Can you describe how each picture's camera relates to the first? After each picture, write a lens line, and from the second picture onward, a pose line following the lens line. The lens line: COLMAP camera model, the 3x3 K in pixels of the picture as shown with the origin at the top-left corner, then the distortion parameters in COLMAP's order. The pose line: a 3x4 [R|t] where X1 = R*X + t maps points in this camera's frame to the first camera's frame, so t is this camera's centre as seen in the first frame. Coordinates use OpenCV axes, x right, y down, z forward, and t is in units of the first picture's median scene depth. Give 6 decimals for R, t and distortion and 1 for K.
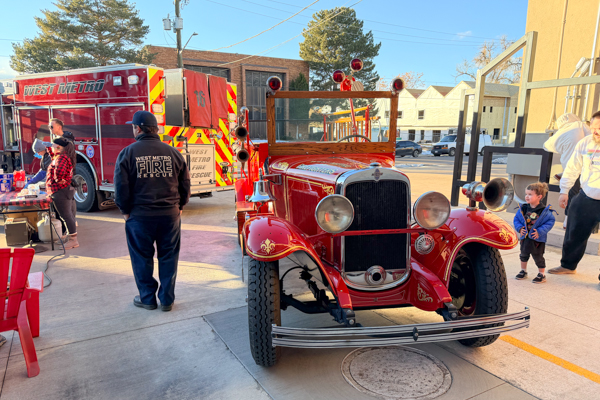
lens RADIAL K [[418.5, 0, 291.2], [0, 418.5, 209.6], [0, 0, 1]] dist [0.104722, -0.132719]
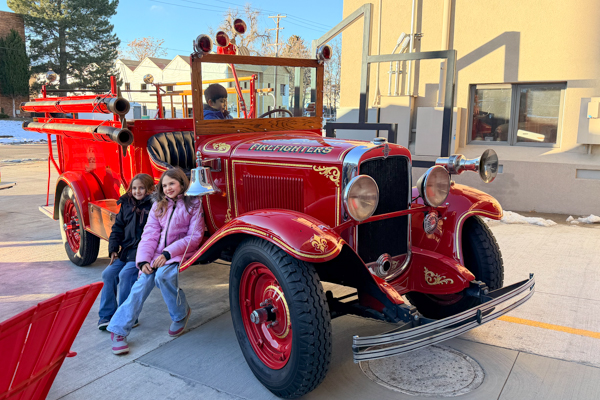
lens RADIAL K [[517.5, 0, 258.8], [0, 517.5, 187.7], [0, 0, 1]] dist [0.145632, -0.315347]
pose [[0.895821, -0.071437, 0.438637, -0.189575], [0.085598, 0.996251, -0.012563, -0.005260], [-0.436095, 0.048800, 0.898577, 0.046085]]
